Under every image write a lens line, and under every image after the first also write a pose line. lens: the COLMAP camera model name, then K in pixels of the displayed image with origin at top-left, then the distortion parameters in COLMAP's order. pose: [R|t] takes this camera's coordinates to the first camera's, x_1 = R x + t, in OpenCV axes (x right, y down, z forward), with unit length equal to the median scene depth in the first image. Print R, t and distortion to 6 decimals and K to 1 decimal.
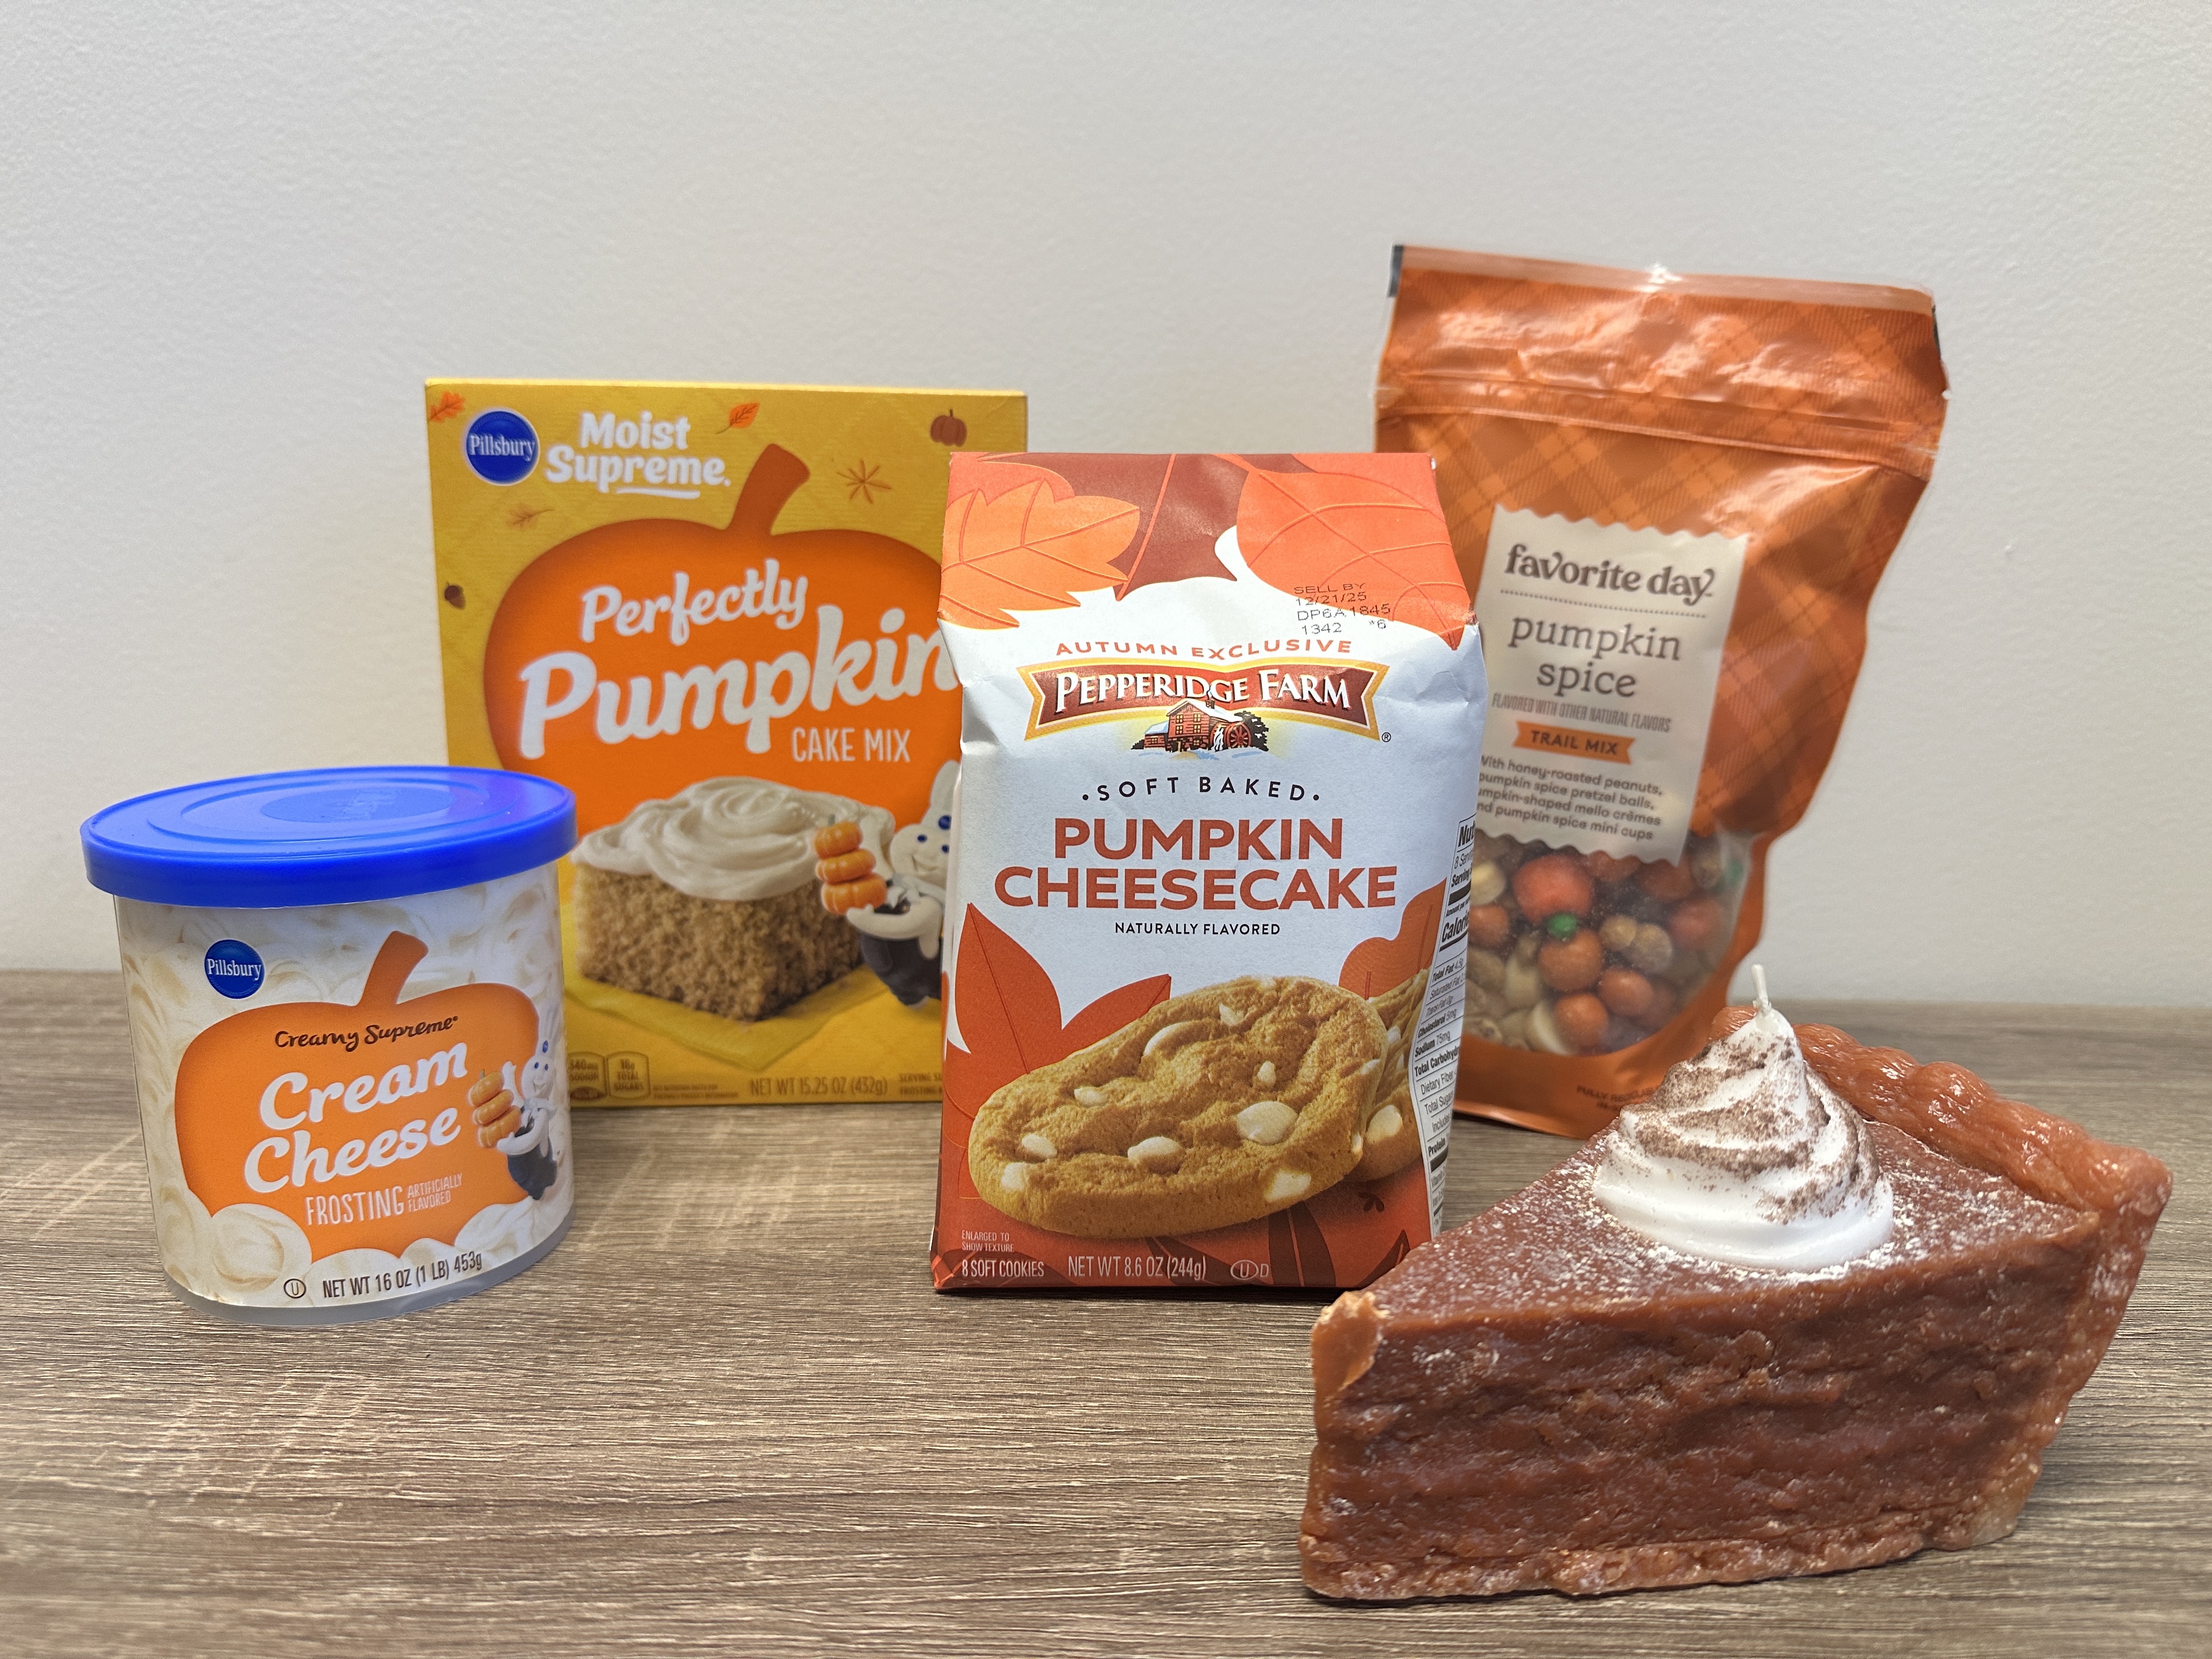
lens RADIAL K [[1573.8, 0, 1084.5], [0, 1573.8, 889.6], [0, 0, 1]] dist [-0.022140, 0.000510]
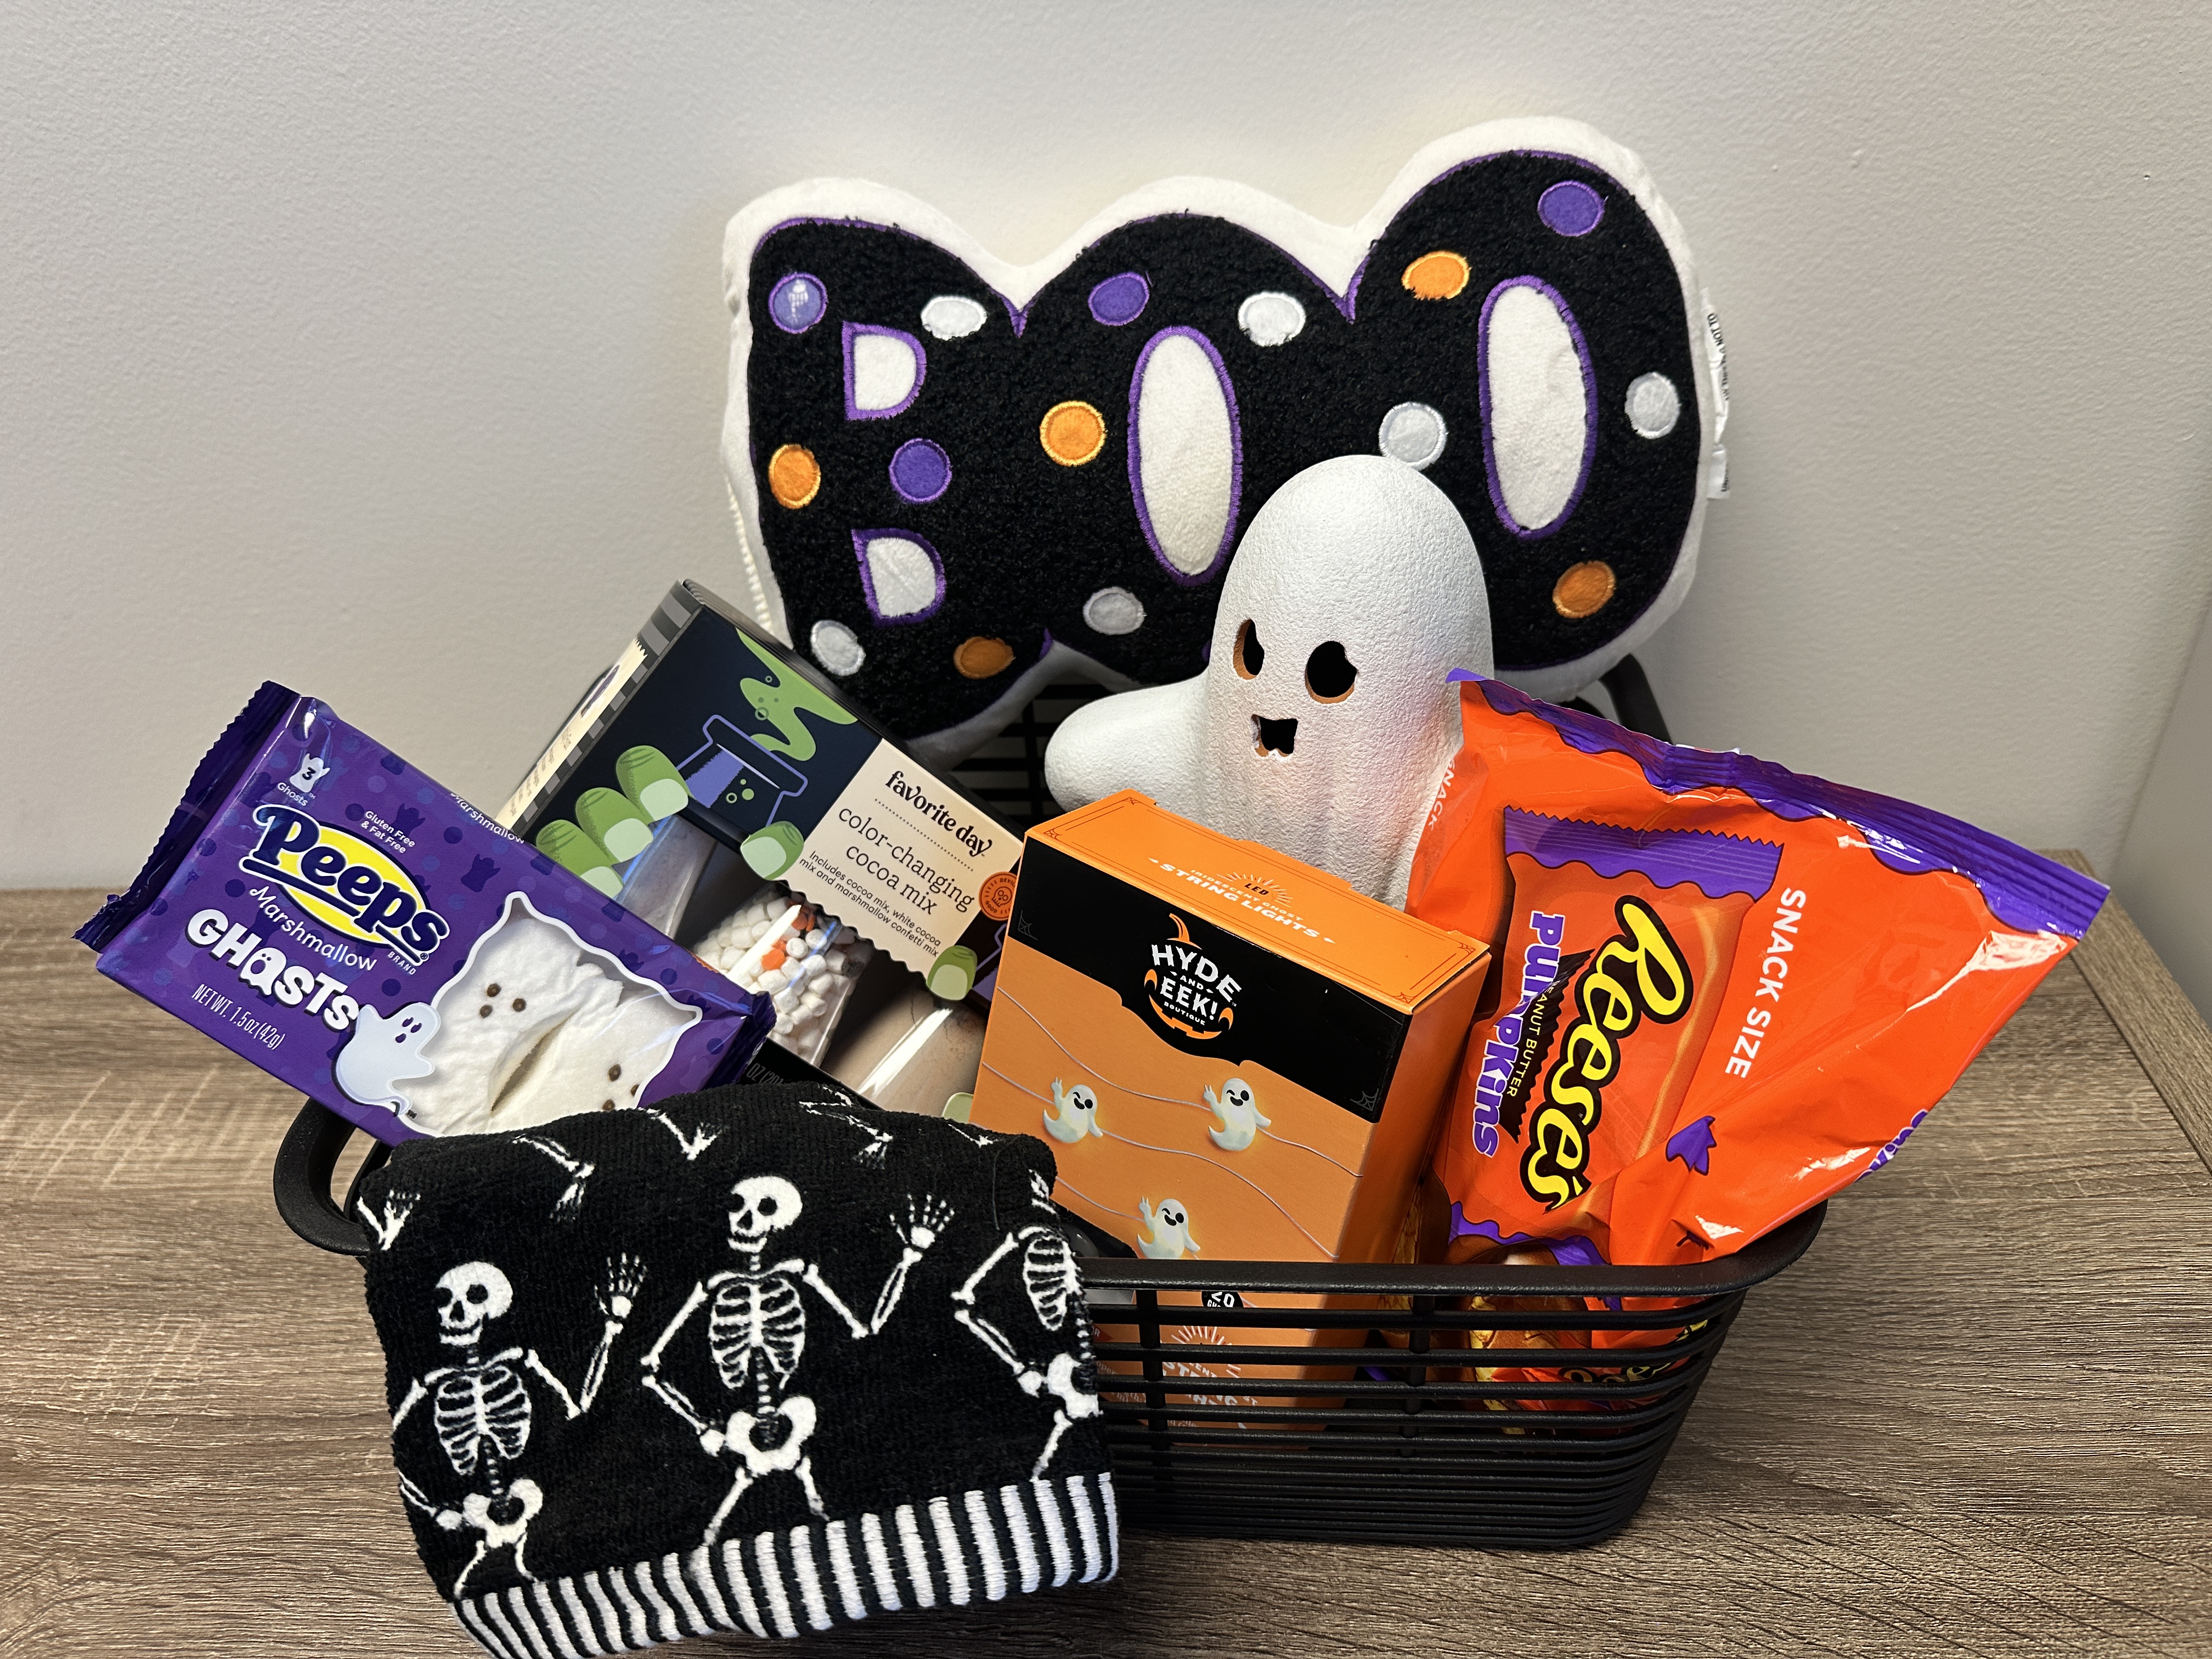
lens RADIAL K [[1573.8, 0, 1122.3], [0, 1573.8, 839.3], [0, 0, 1]] dist [-0.022140, 0.000510]
pose [[0.994320, -0.029939, -0.102131, 0.828710], [0.066997, 0.921699, 0.382076, -0.846701], [0.082695, -0.386748, 0.918470, -0.368432]]
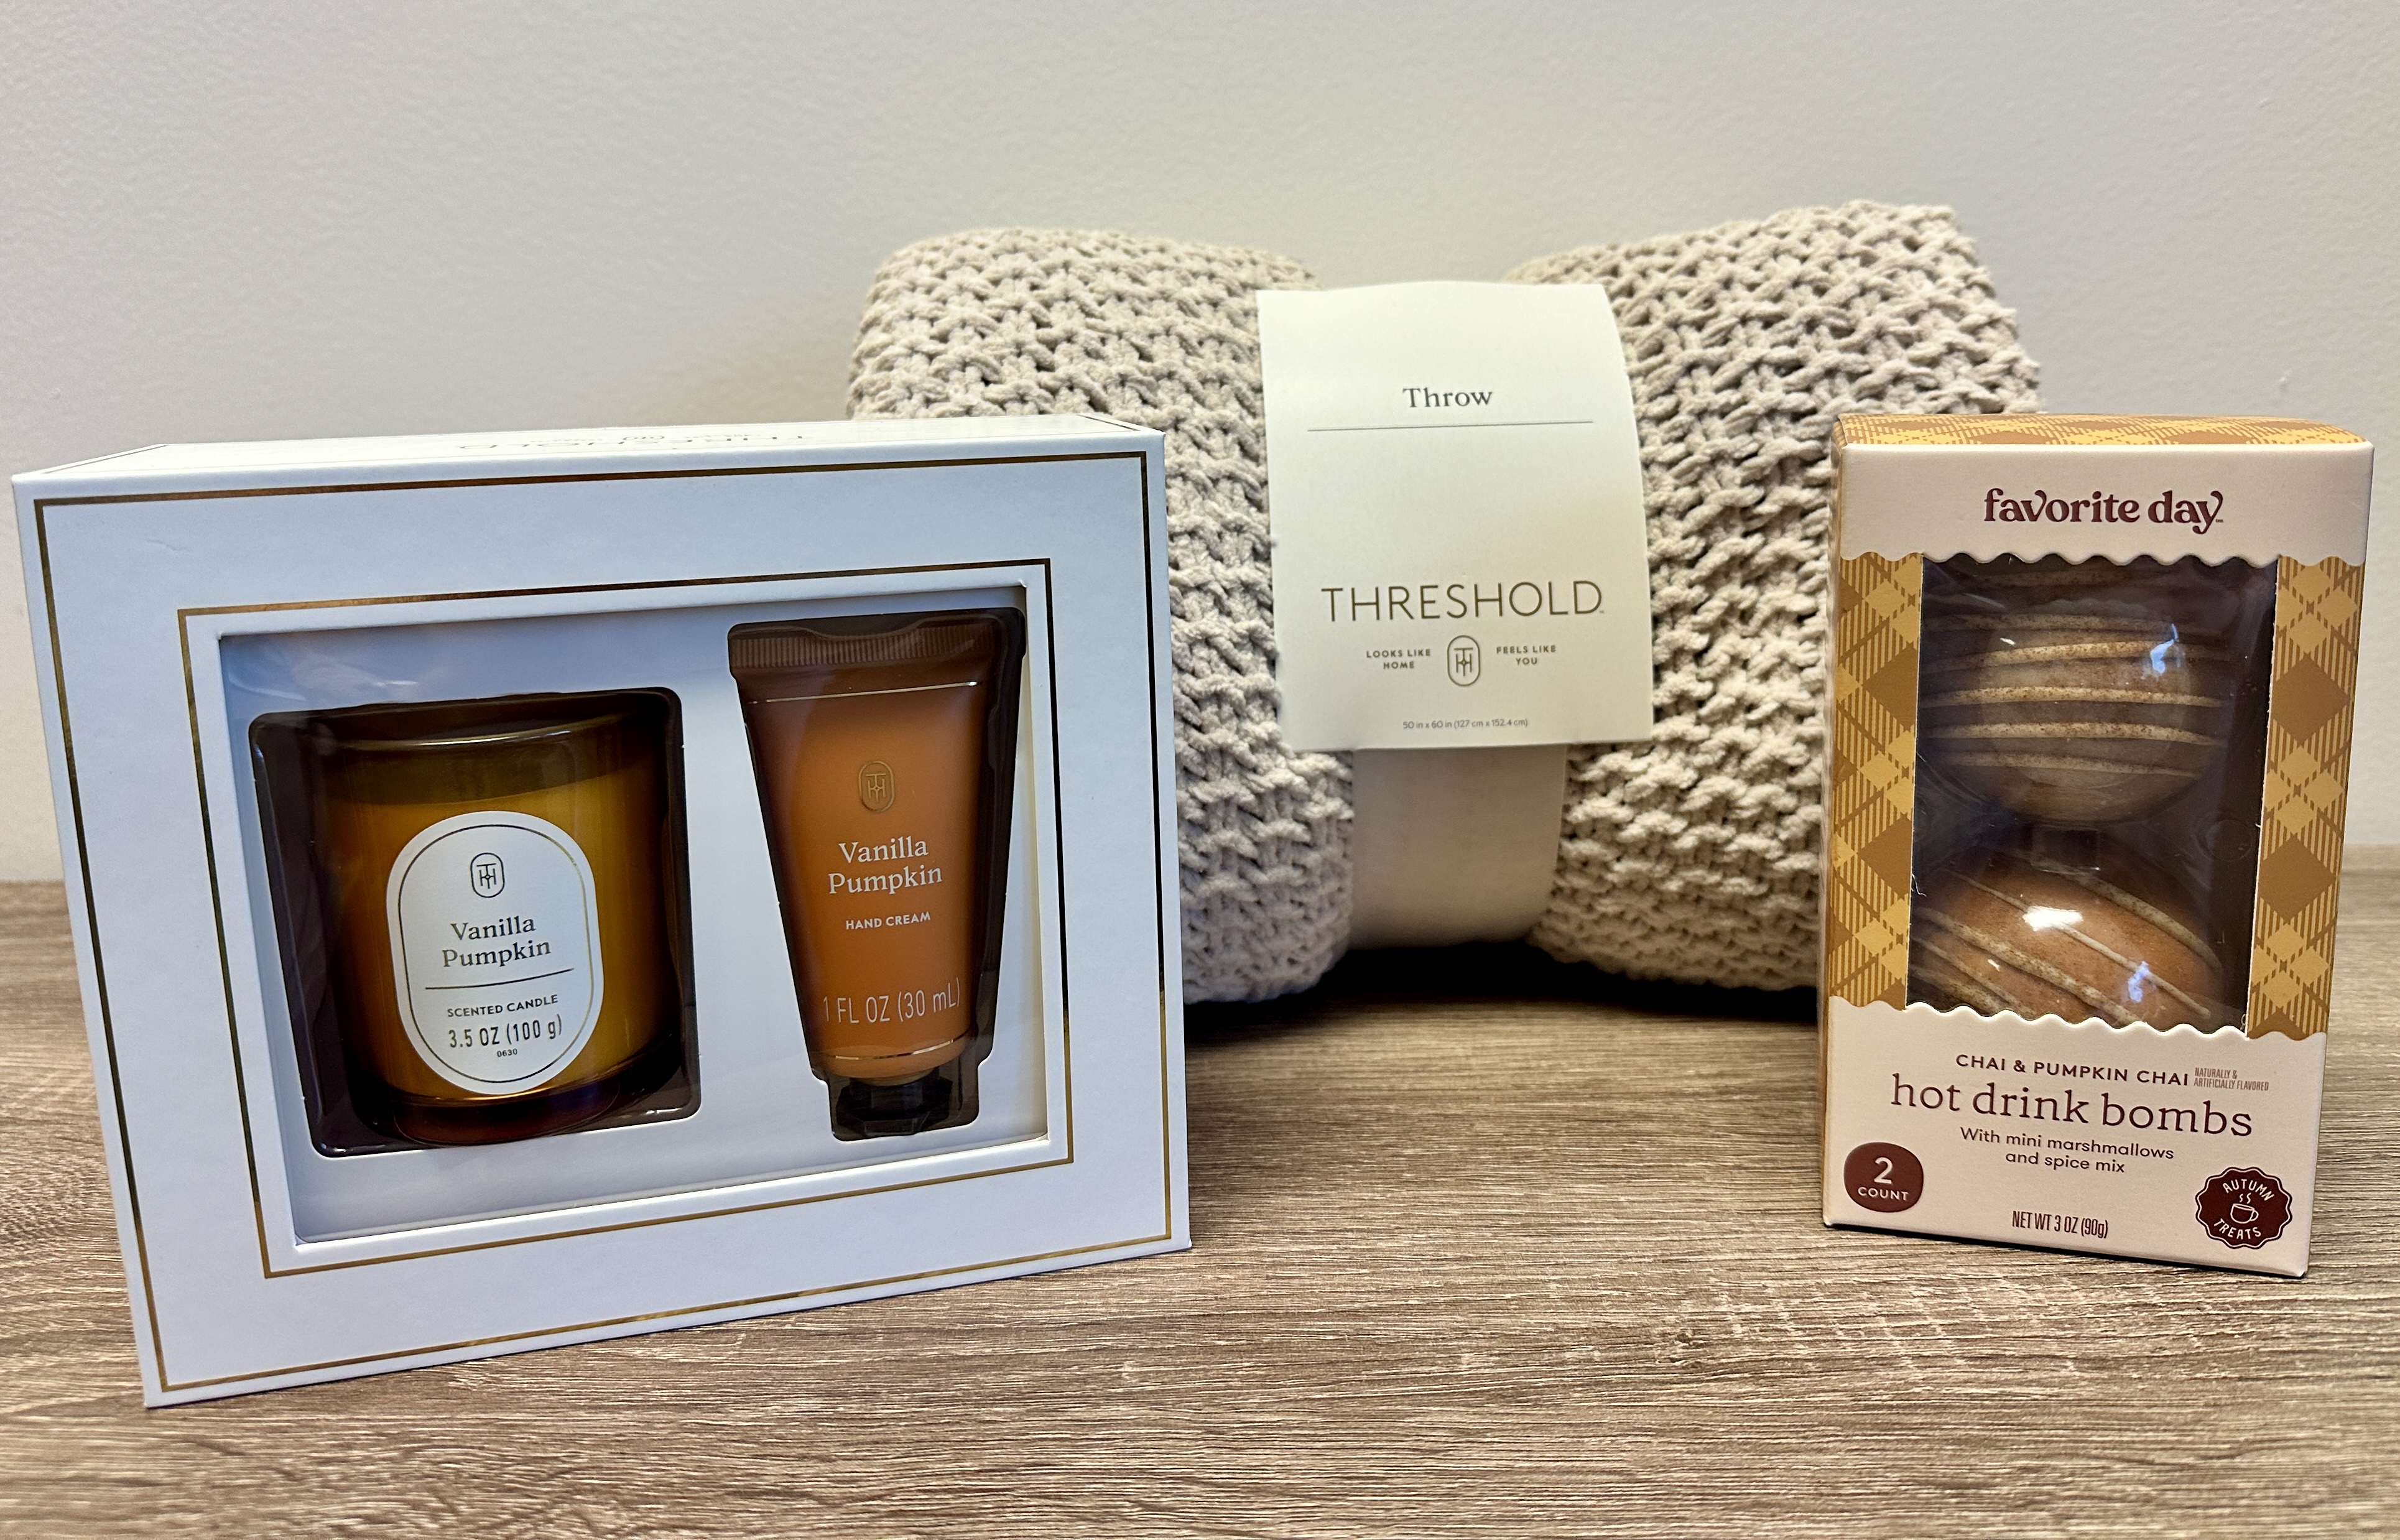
lens RADIAL K [[1769.9, 0, 1236.5], [0, 1769.9, 685.4], [0, 0, 1]] dist [-0.027134, 0.006412]
pose [[0.998668, -0.036665, -0.036304, -0.062936], [0.034809, 0.998117, -0.050509, 0.012161], [0.038087, 0.049178, 0.998064, -0.218188]]
